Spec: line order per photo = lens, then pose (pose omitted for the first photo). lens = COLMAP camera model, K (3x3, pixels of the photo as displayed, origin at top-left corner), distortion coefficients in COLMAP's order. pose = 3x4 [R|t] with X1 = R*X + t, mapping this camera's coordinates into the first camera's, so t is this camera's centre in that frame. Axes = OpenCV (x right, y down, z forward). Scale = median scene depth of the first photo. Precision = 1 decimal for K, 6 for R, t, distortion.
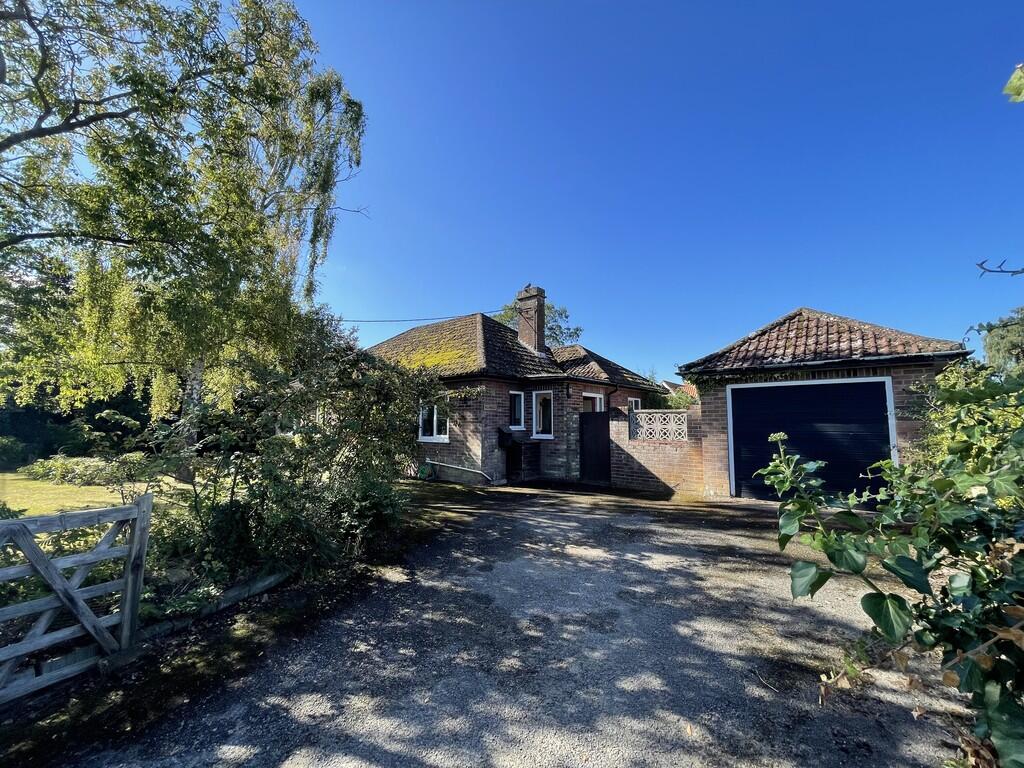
lens RADIAL K [[412.7, 0, 513.4], [0, 412.7, 388.4], [0, 0, 1]] dist [-0.002341, 0.000081]
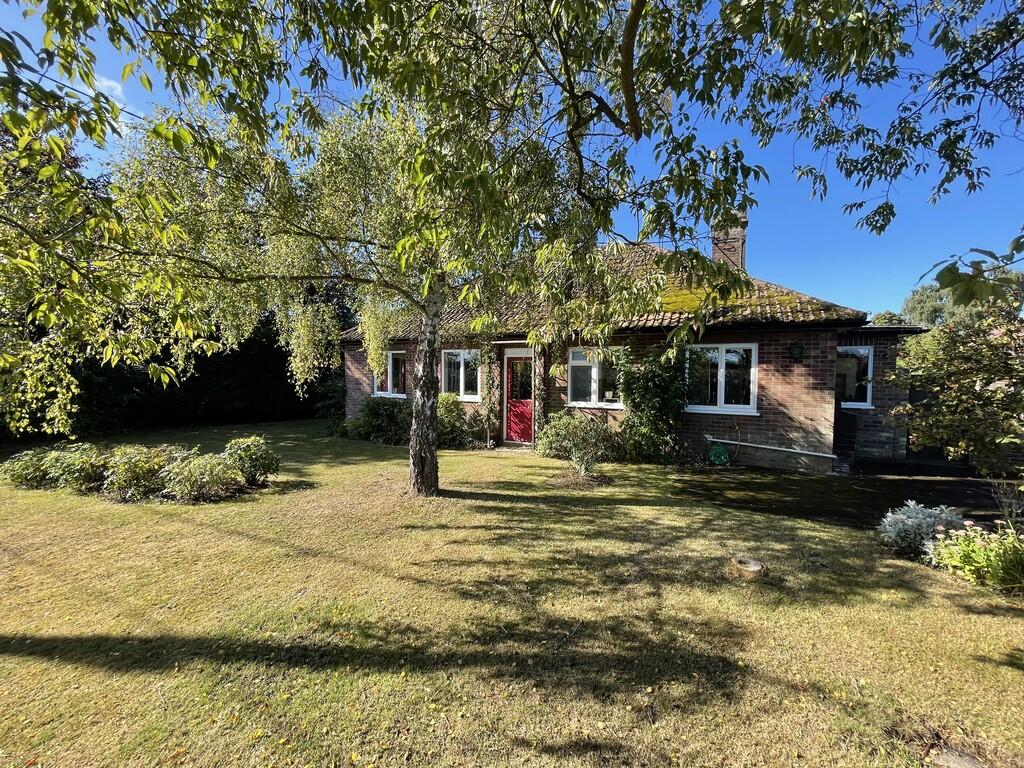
lens RADIAL K [[412.7, 0, 513.4], [0, 412.7, 388.4], [0, 0, 1]] dist [-0.002341, 0.000081]
pose [[0.975402, -0.001287, 0.220428, -0.727343], [-0.021598, 0.994613, 0.101383, 0.020119], [-0.219371, -0.103650, 0.970120, 0.389329]]
